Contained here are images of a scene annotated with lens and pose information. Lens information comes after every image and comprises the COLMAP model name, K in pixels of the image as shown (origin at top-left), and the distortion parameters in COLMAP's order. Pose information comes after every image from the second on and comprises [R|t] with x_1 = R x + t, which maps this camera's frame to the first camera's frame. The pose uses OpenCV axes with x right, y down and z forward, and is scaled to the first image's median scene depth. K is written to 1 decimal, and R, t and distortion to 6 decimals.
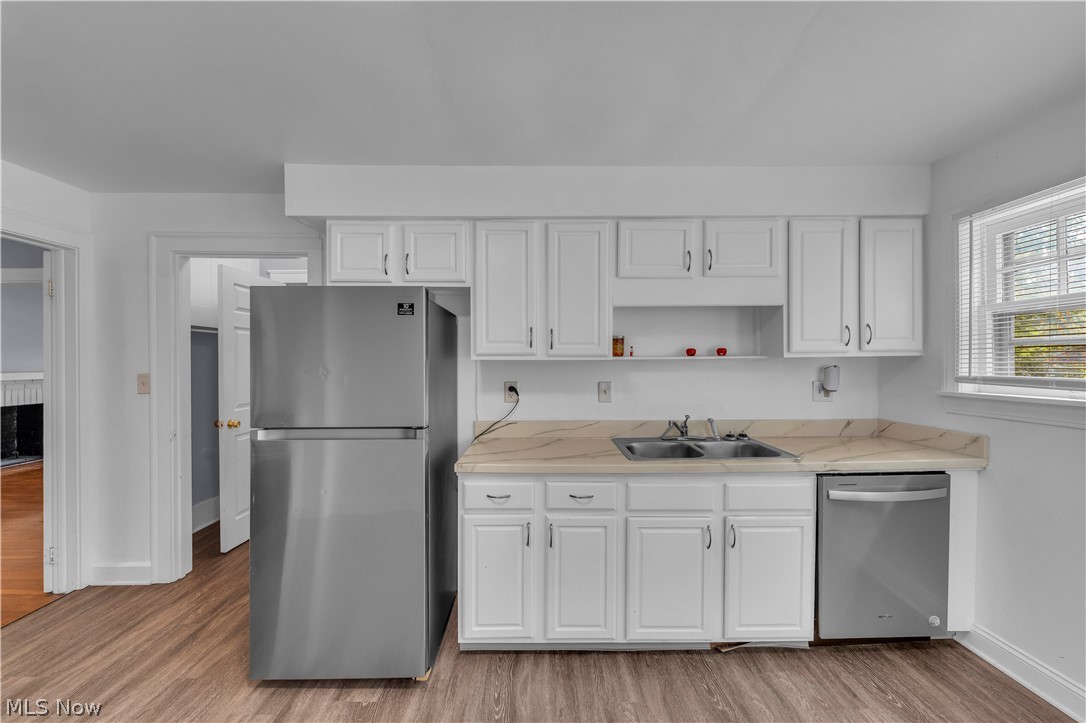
lens RADIAL K [[442.0, 0, 541.9], [0, 442.0, 361.1], [0, 0, 1]] dist [-0.001908, 0.000085]
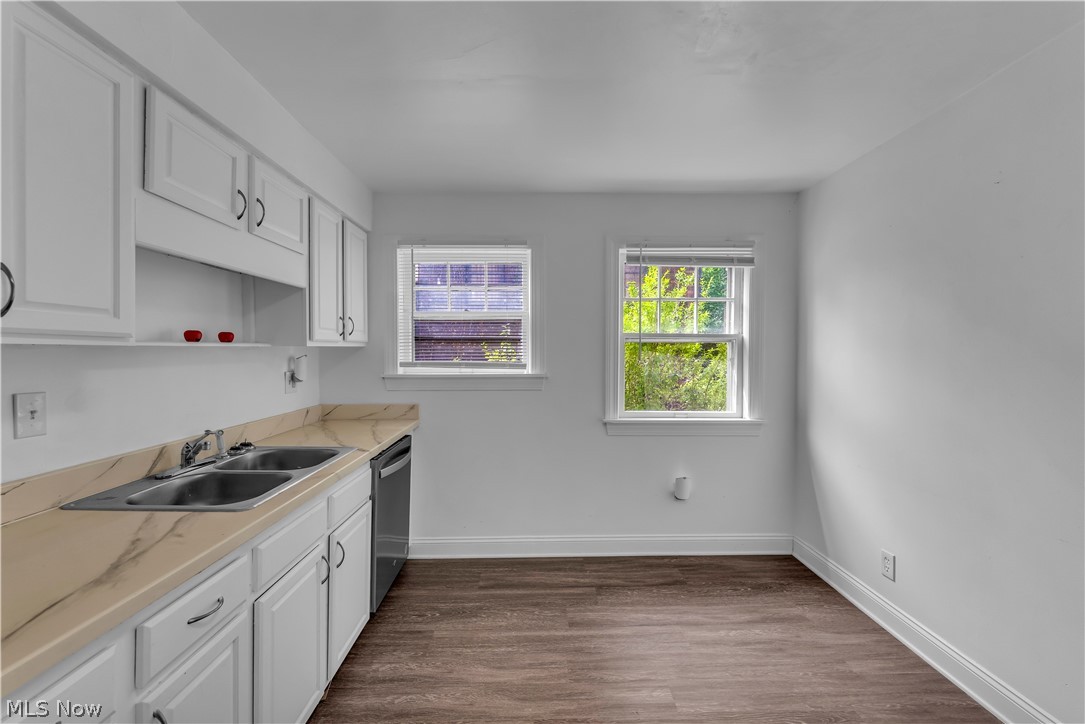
lens RADIAL K [[441.6, 0, 542.0], [0, 441.6, 358.7], [0, 0, 1]] dist [-0.001908, 0.000085]
pose [[-0.006566, -0.013902, 0.999882, -0.400783], [-0.003977, 0.999896, 0.013877, 0.003179], [-0.999971, -0.003885, -0.006620, 0.578240]]
